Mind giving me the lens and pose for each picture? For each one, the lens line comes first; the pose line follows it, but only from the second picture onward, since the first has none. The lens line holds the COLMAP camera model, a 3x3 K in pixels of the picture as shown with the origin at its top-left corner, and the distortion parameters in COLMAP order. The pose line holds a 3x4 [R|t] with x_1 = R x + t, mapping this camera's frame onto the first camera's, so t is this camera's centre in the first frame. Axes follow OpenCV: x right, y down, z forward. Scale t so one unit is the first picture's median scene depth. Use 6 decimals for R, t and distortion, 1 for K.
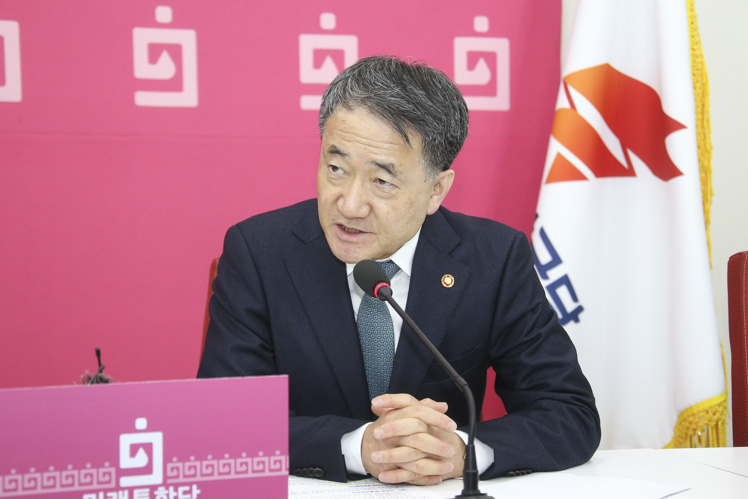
lens RADIAL K [[1787.5, 0, 374.0], [0, 1787.5, 249.5], [0, 0, 1]] dist [0.395608, 0.081788]
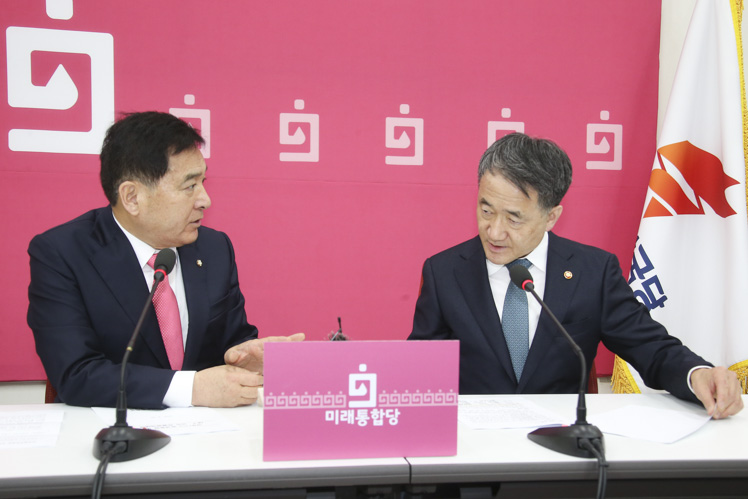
lens RADIAL K [[1060.6, 0, 374.0], [0, 1060.6, 249.5], [0, 0, 1]] dist [0.109007, 0.030405]
pose [[0.987550, 0.027083, -0.154954, 0.013146], [-0.027407, 0.999624, 0.000044, -0.003526], [0.154897, 0.004204, 0.987922, 0.072181]]
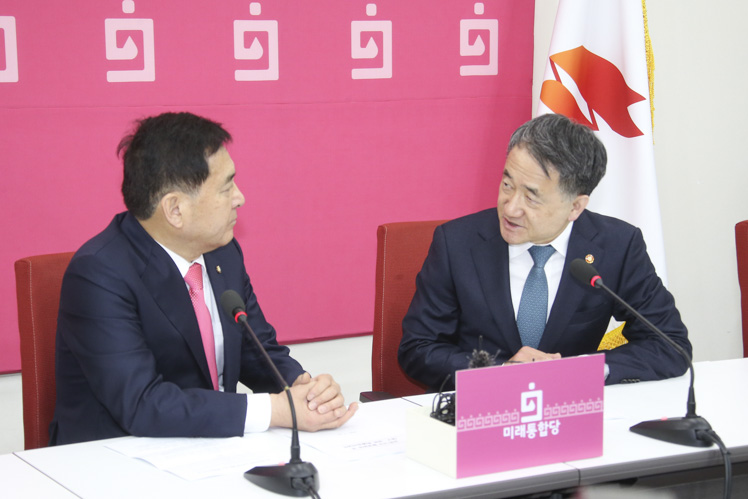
lens RADIAL K [[1796.4, 0, 395.6], [0, 1796.4, 248.8], [0, 0, 1]] dist [0.389452, 0.236051]
pose [[0.980270, -0.015914, 0.197021, -0.413811], [-0.005582, 0.994127, 0.108073, -0.151338], [-0.197584, -0.107041, 0.974424, -0.433790]]
